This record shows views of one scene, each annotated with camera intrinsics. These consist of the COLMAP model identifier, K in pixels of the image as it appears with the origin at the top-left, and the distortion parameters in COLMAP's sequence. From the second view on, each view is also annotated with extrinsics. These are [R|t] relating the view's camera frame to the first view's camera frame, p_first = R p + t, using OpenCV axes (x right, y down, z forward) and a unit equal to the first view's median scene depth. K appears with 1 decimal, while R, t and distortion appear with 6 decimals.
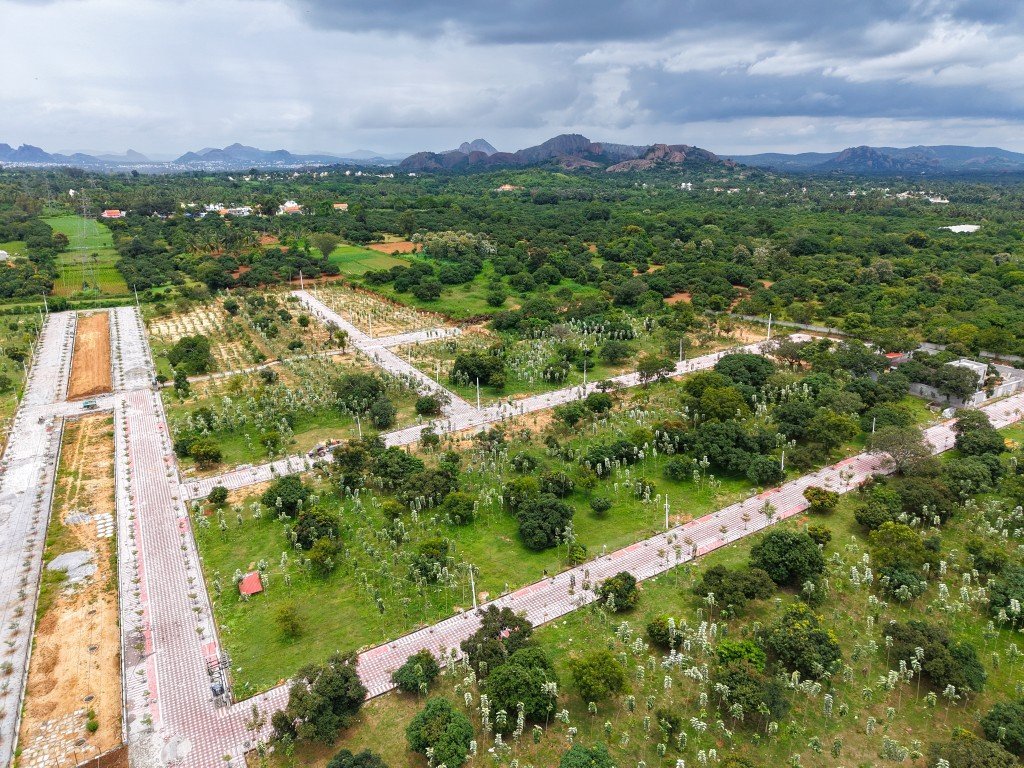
lens RADIAL K [[676.8, 0, 511.0], [0, 676.8, 423.4], [0, 0, 1]] dist [0.010870, -0.007522]
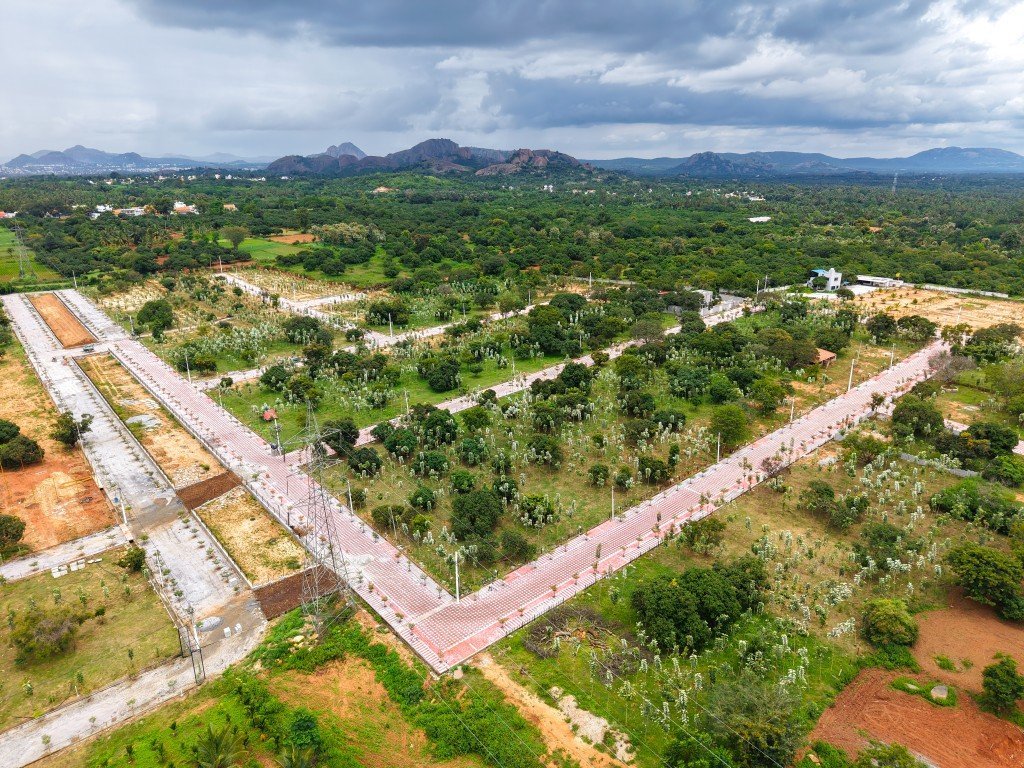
lens RADIAL K [[667.7, 0, 514.1], [0, 667.7, 443.7], [0, 0, 1]] dist [0.006532, -0.002273]
pose [[0.983312, -0.068972, 0.168349, -0.007425], [0.064664, 0.997427, 0.030946, 0.030296], [-0.170050, -0.019543, 0.985242, -0.075465]]
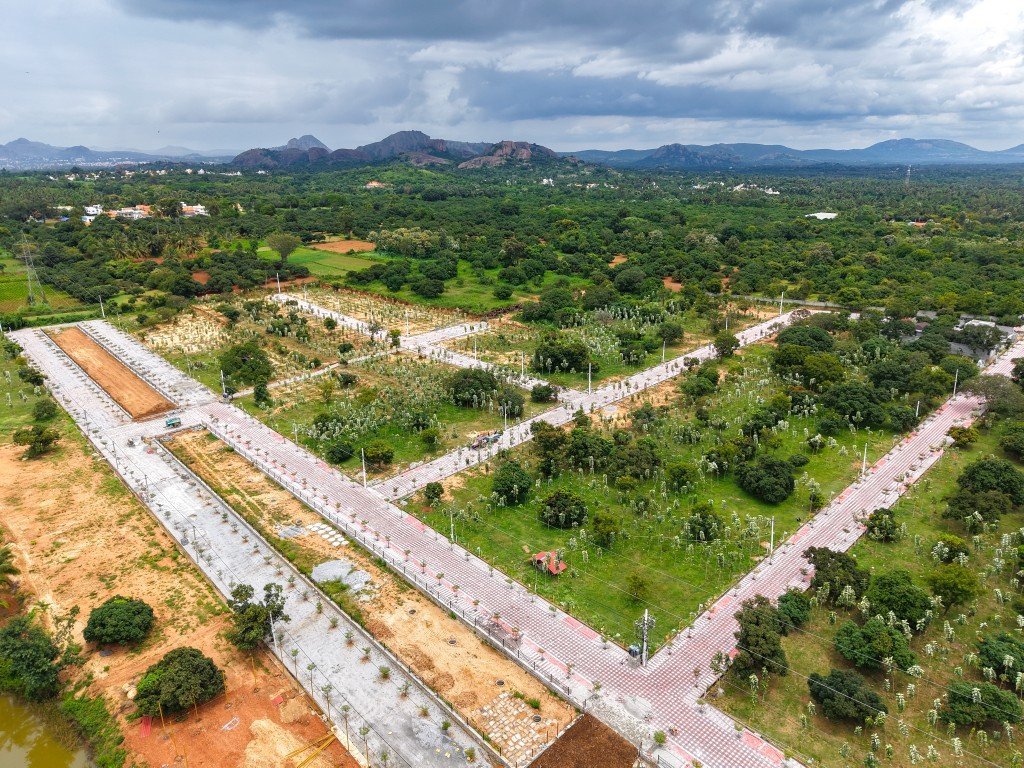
lens RADIAL K [[679.3, 0, 512.8], [0, 679.3, 412.1], [0, 0, 1]] dist [0.005831, -0.001578]
pose [[0.971541, -0.085132, 0.221046, -0.067374], [0.087555, 0.996159, -0.001166, -0.000022], [-0.220098, 0.020487, 0.975263, -0.001281]]
